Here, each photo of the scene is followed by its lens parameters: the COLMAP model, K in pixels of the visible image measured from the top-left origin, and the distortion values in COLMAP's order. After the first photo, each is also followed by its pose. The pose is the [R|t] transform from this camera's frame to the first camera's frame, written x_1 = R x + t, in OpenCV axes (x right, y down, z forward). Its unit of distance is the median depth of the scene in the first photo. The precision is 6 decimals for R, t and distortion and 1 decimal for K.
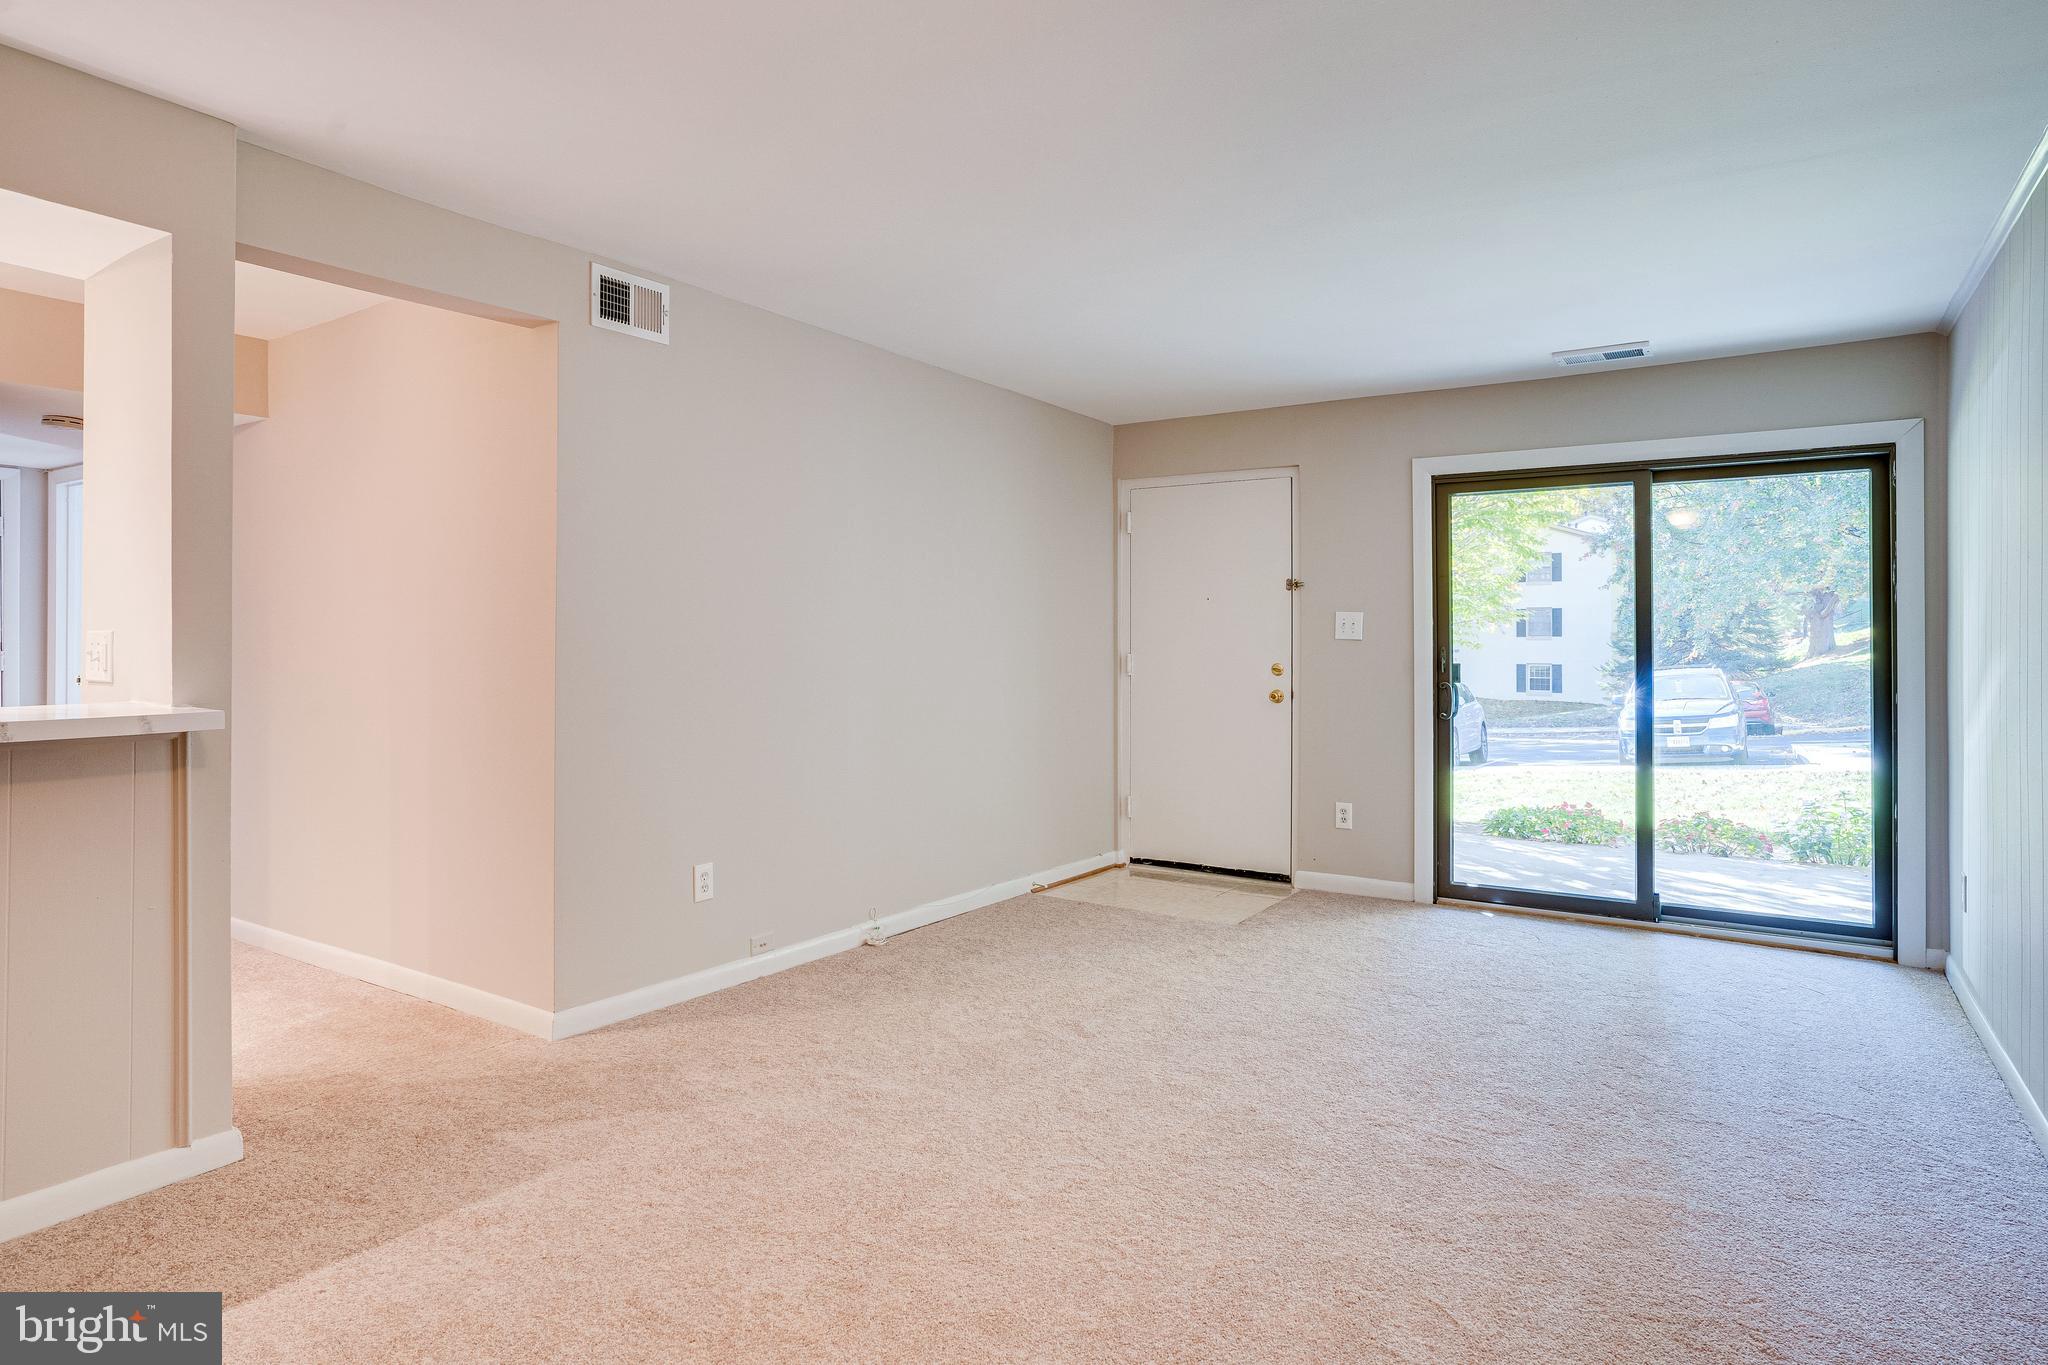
lens RADIAL K [[1147.9, 0, 1018.1], [0, 1147.9, 645.9], [0, 0, 1]] dist [-0.061375, 0.045725]
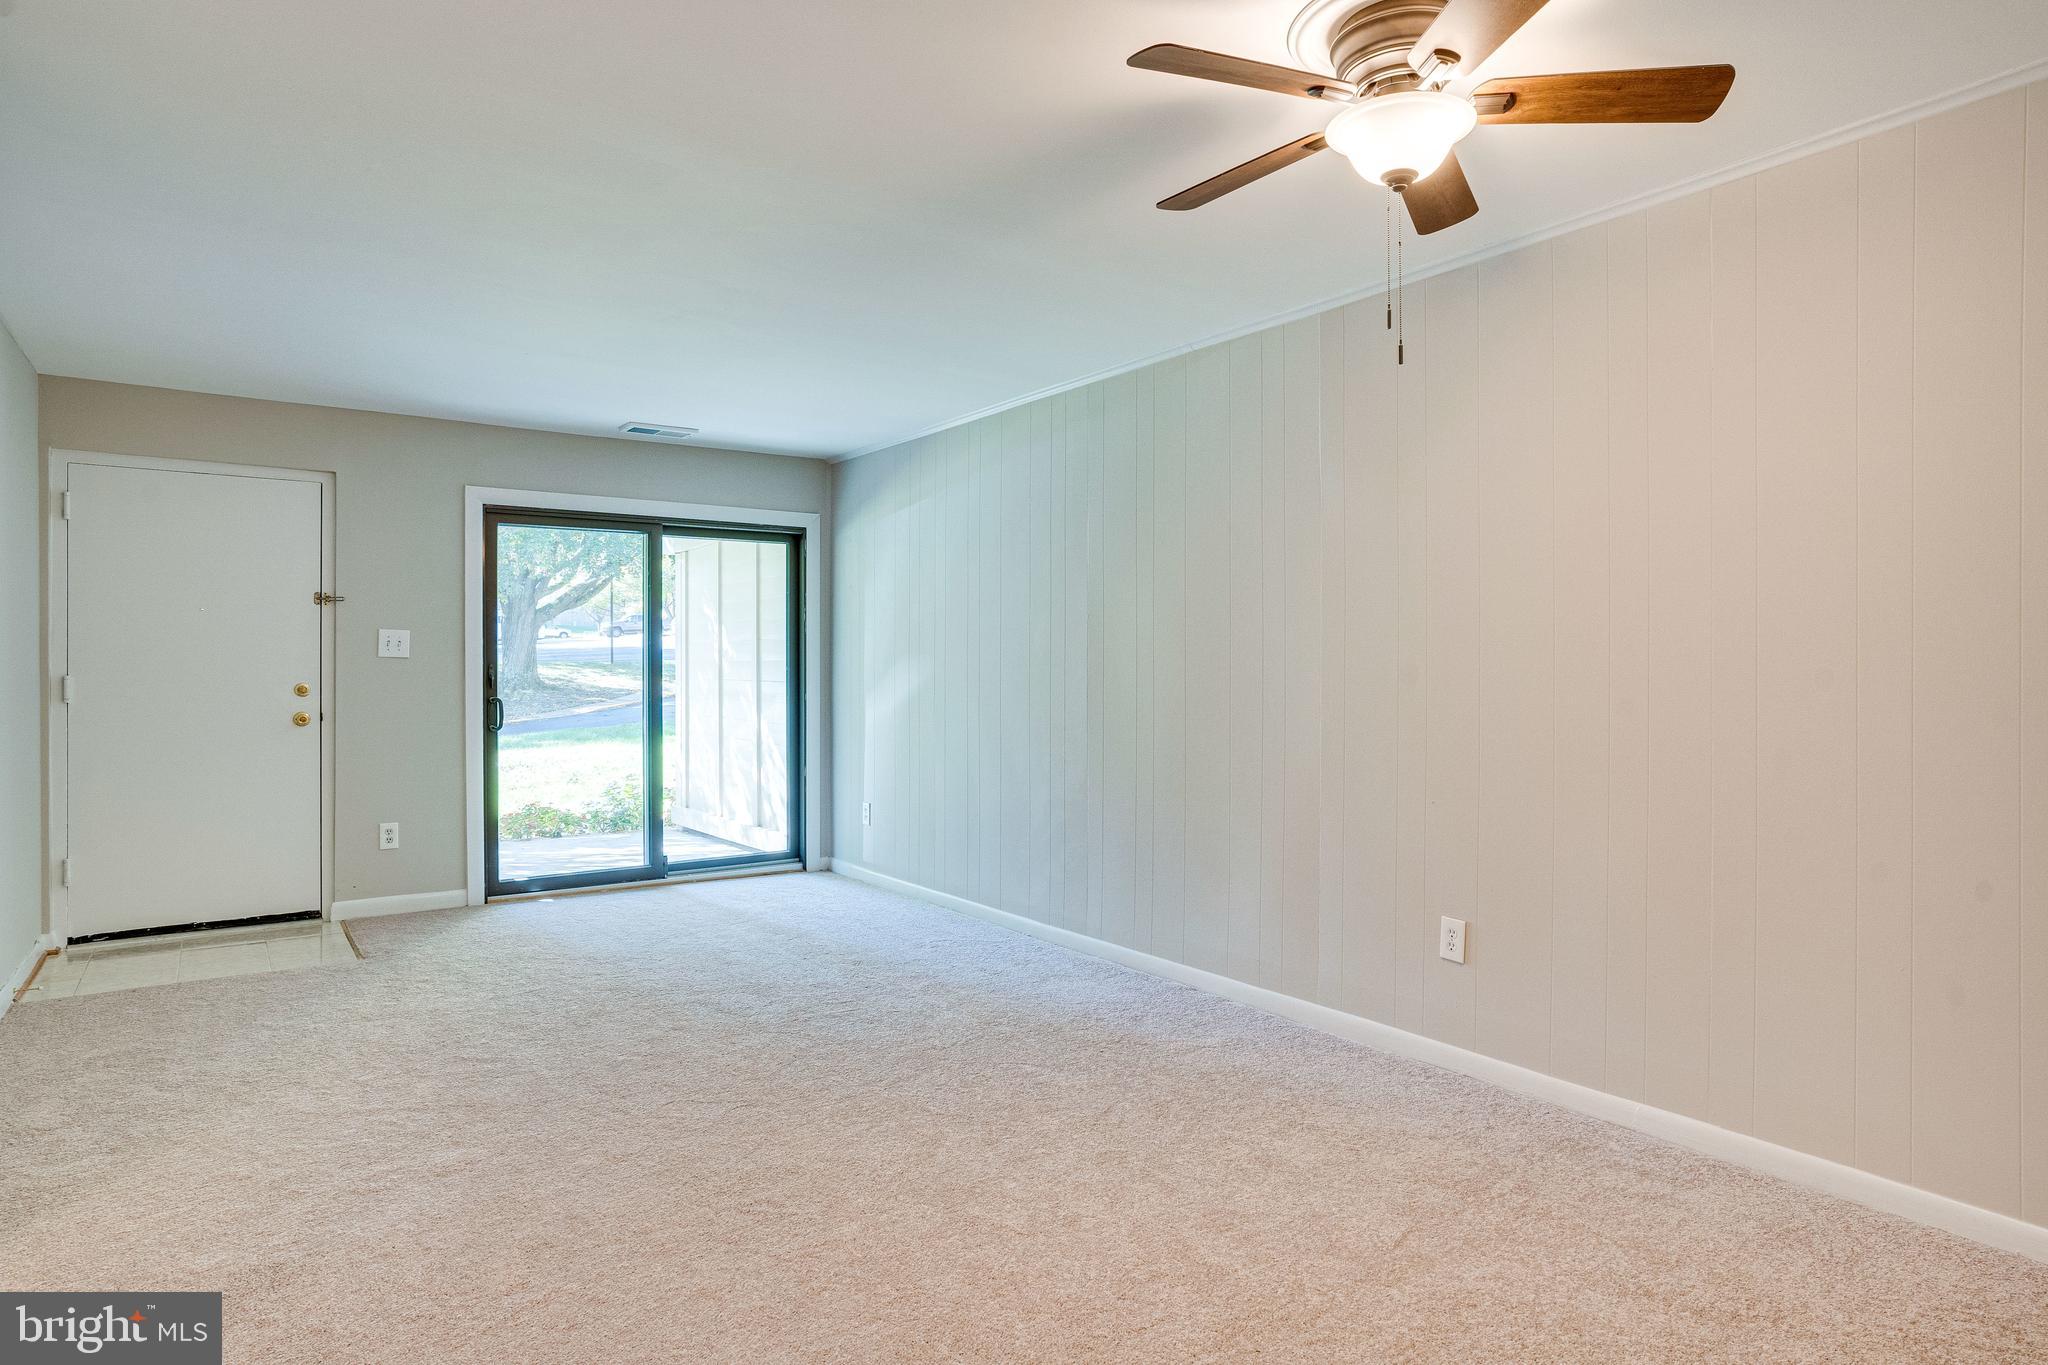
lens RADIAL K [[1140.4, 0, 1019.7], [0, 1140.4, 676.2], [0, 0, 1]] dist [-0.063951, 0.047019]
pose [[0.351379, -0.013708, 0.936133, -0.448638], [0.002641, 0.999903, 0.013650, -0.001121], [-0.936230, -0.002324, 0.351381, 0.155710]]
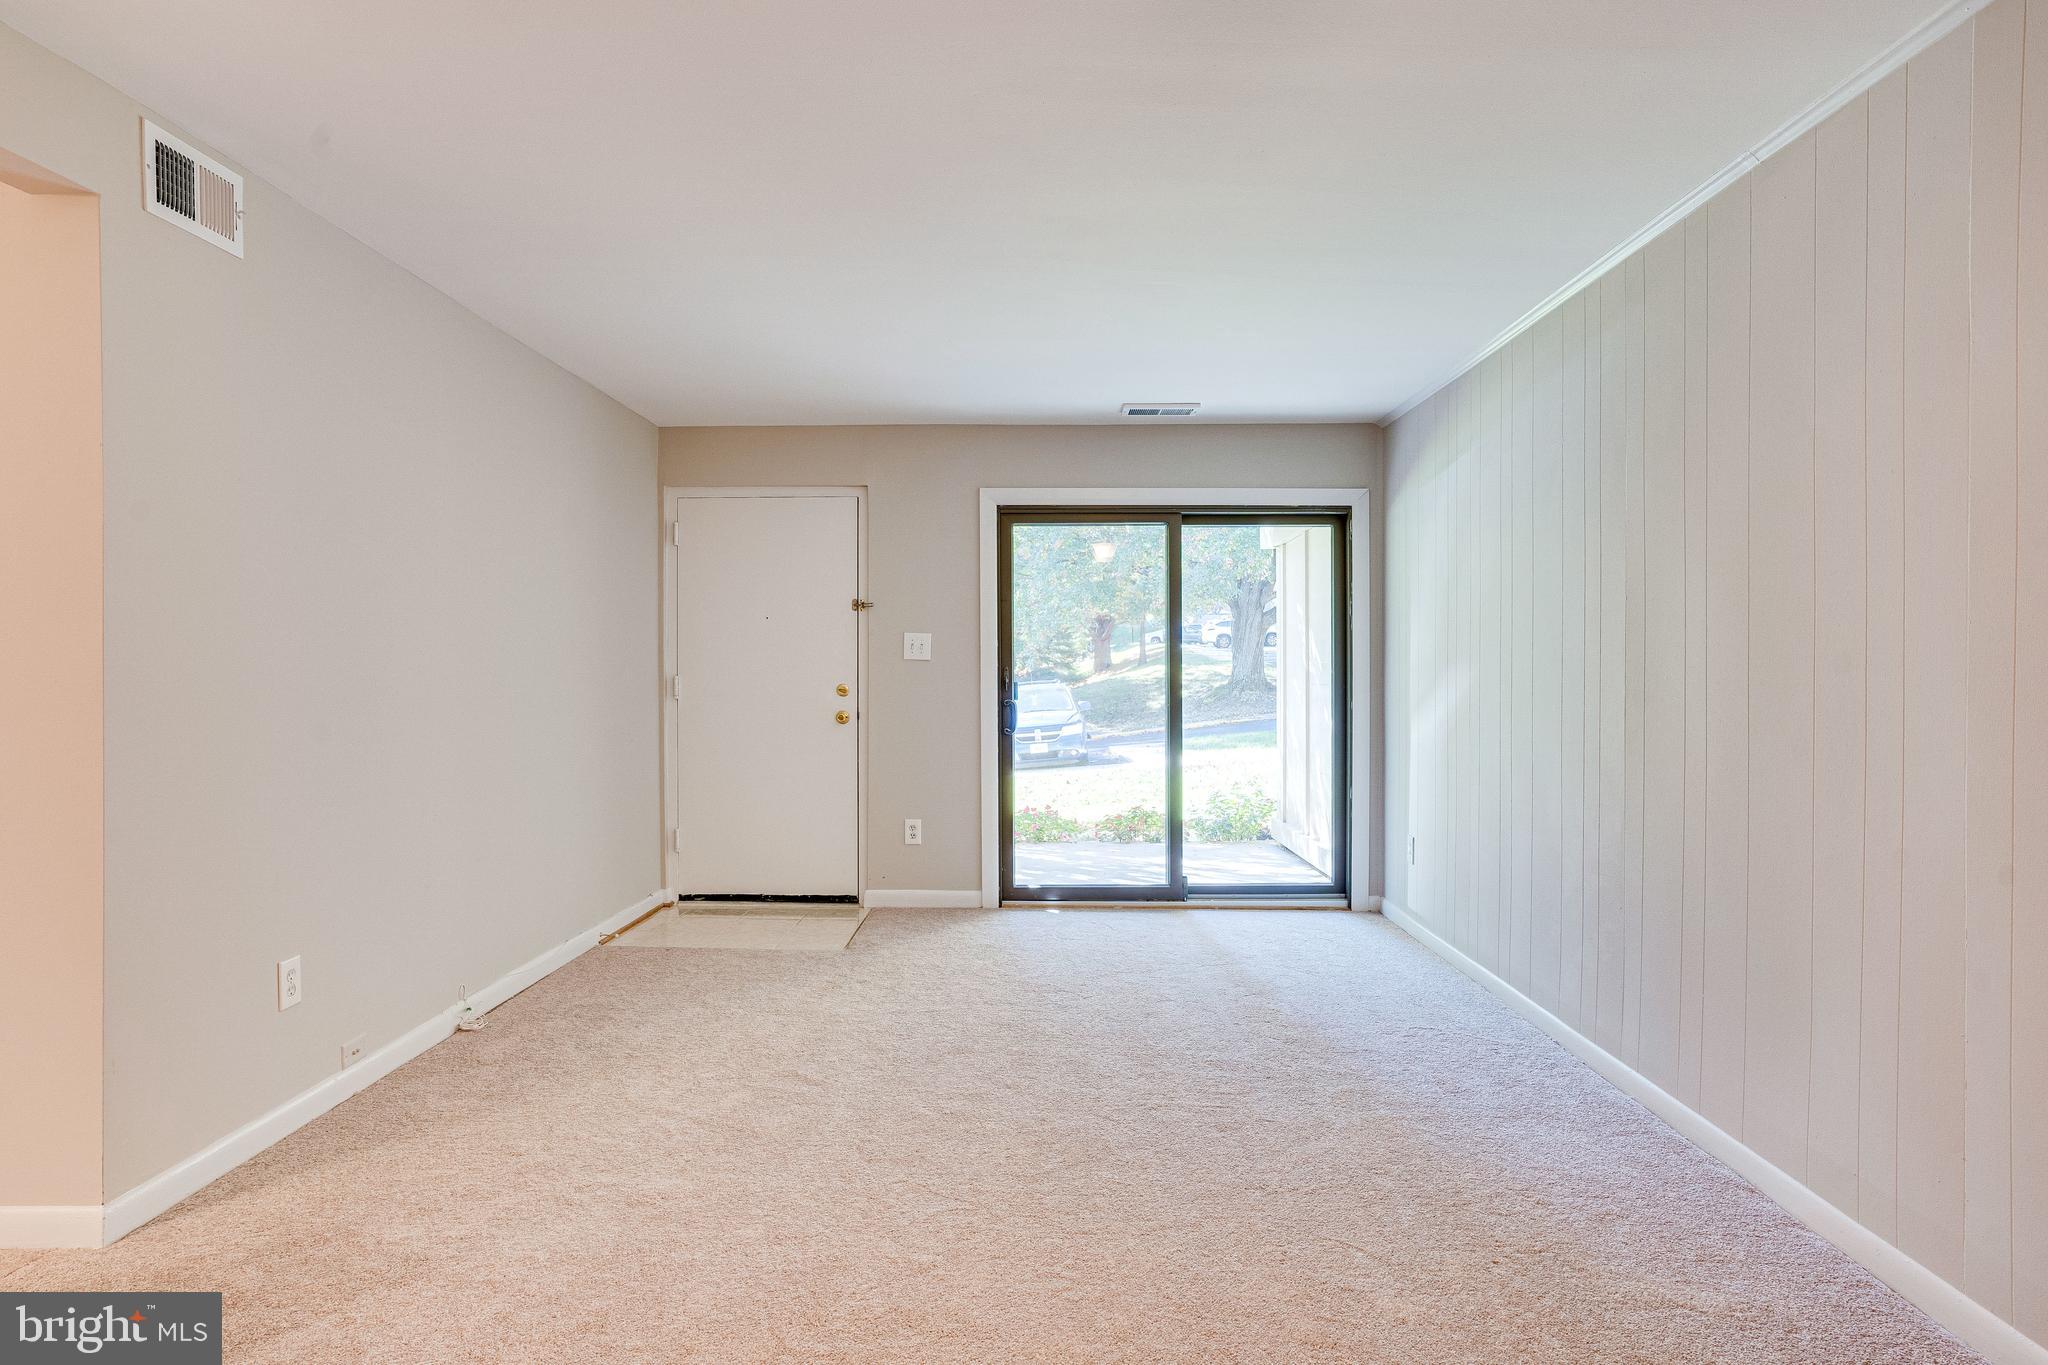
lens RADIAL K [[1158.3, 0, 1024.0], [0, 1158.3, 682.5], [0, 0, 1]] dist [-0.069885, 0.058192]
pose [[0.841021, -0.011677, 0.540876, -0.199355], [0.003679, 0.999867, 0.015866, -0.001402], [-0.540990, -0.011354, 0.840953, 0.078003]]
